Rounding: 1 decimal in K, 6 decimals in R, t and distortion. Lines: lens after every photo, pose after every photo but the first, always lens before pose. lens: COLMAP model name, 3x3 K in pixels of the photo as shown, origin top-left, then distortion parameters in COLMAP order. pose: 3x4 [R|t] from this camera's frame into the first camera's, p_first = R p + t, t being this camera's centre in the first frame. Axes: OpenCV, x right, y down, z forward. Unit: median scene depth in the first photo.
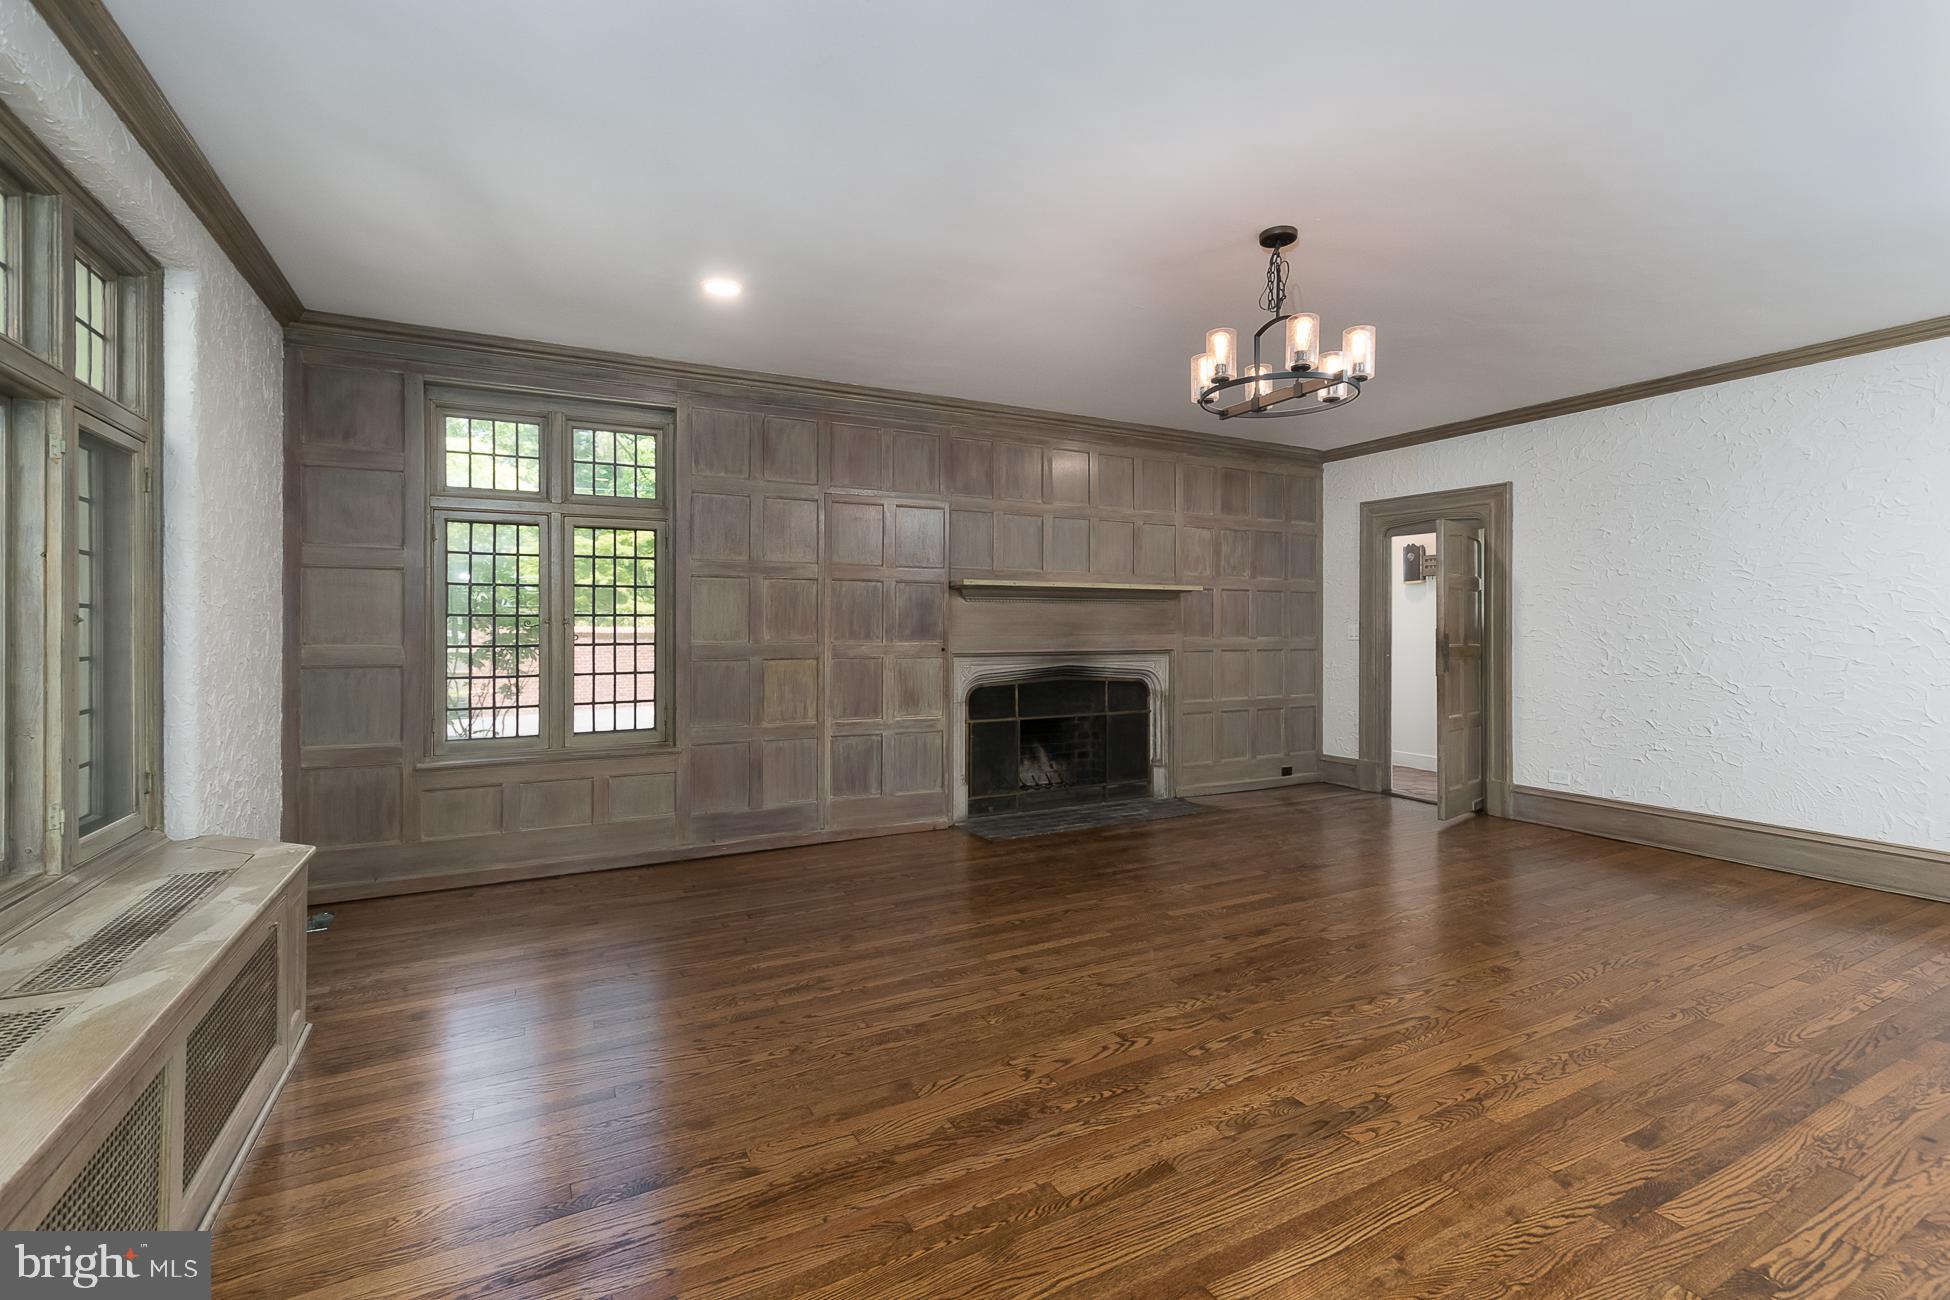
lens RADIAL K [[858.5, 0, 971.5], [0, 858.5, 634.0], [0, 0, 1]] dist [0.002719, -0.001517]
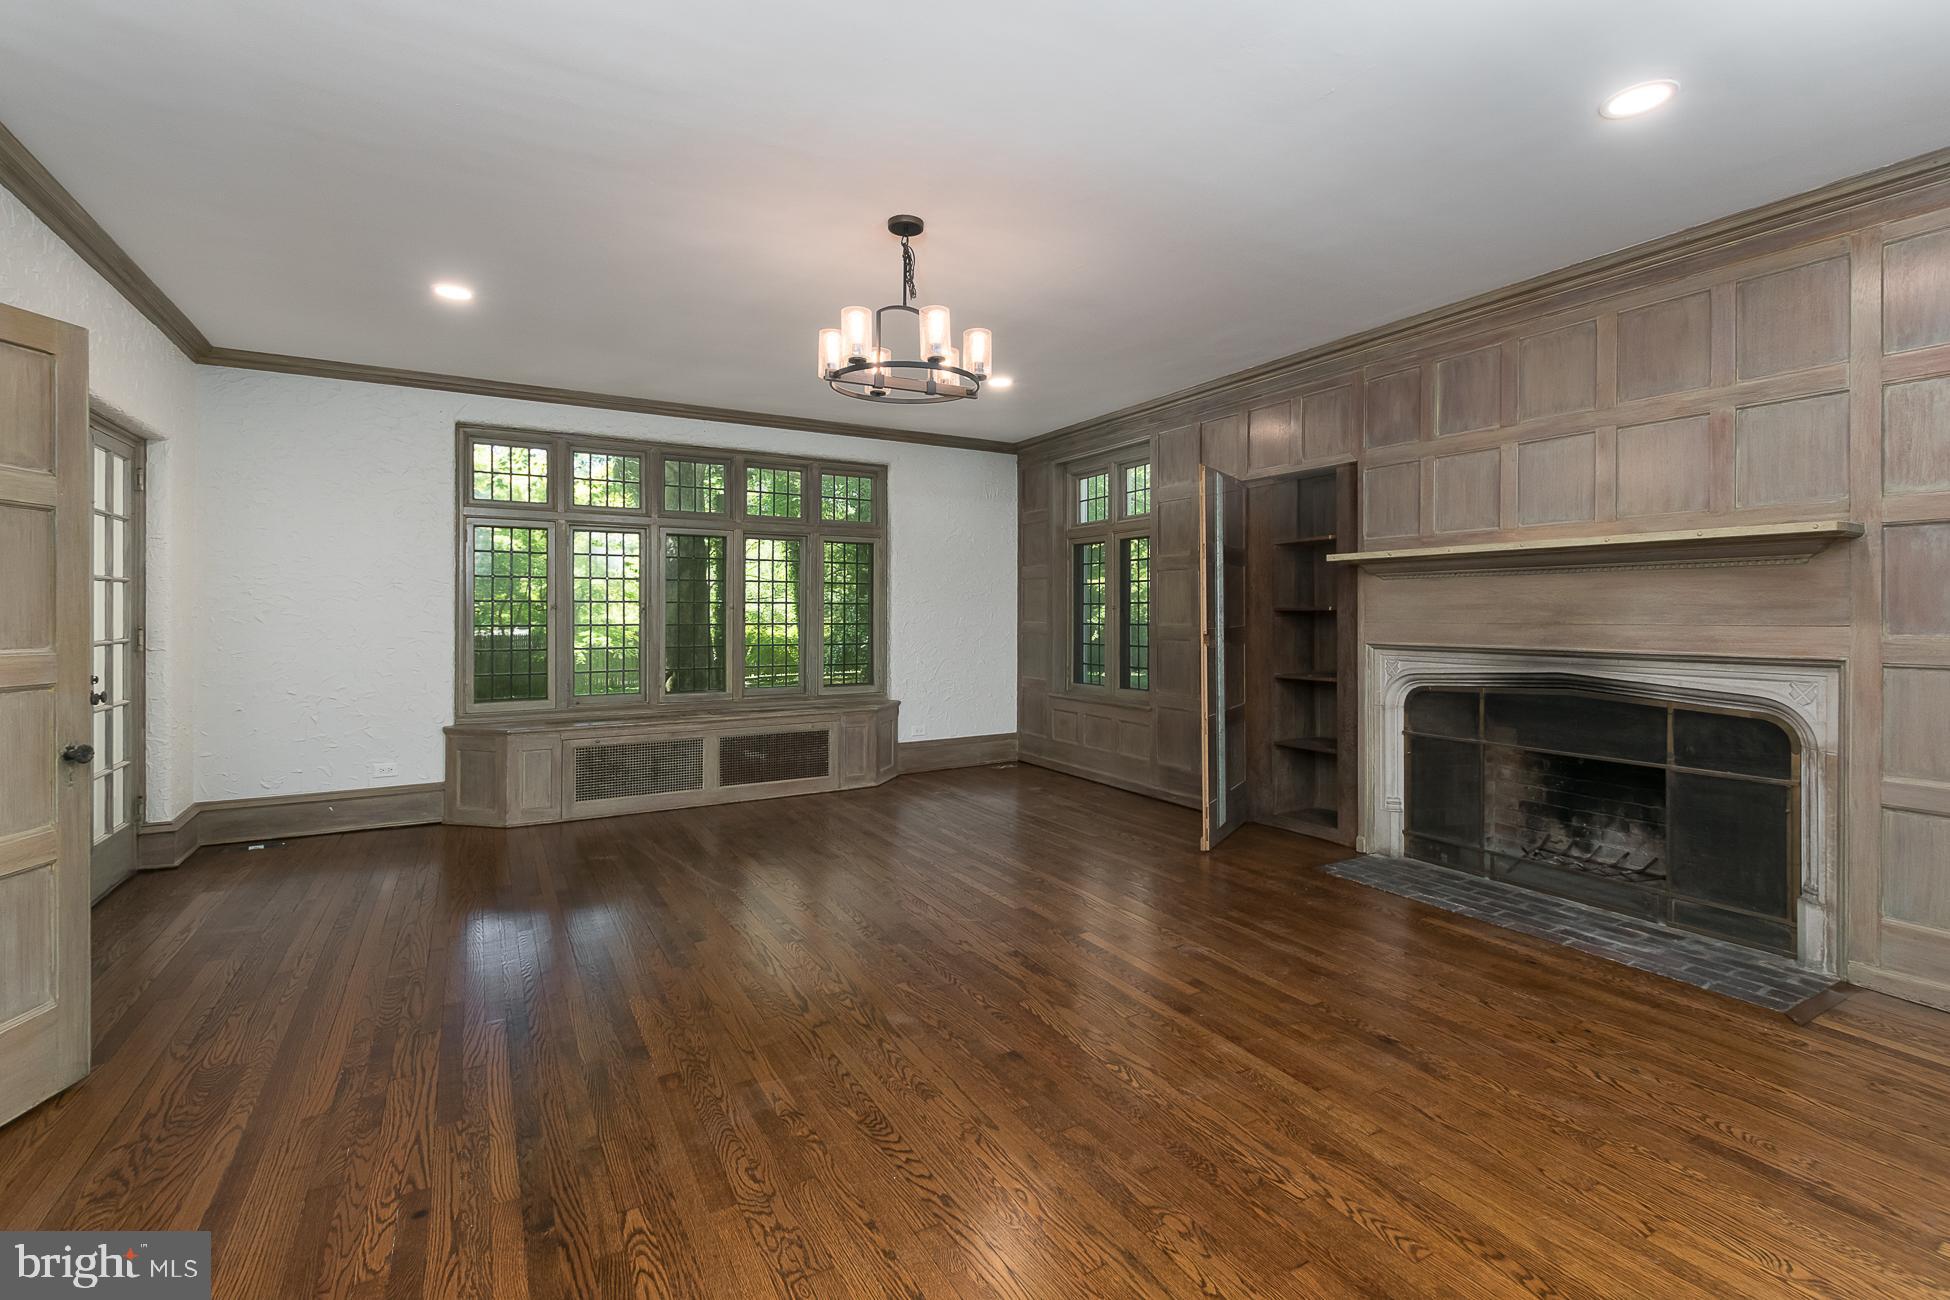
lens RADIAL K [[858.5, 0, 978.0], [0, 858.5, 613.6], [0, 0, 1]] dist [0.002719, -0.001517]
pose [[0.048470, 0.001576, -0.998823, 0.766423], [-0.008290, 0.999965, 0.001175, -0.003968], [0.998790, 0.008223, 0.048481, 0.580073]]
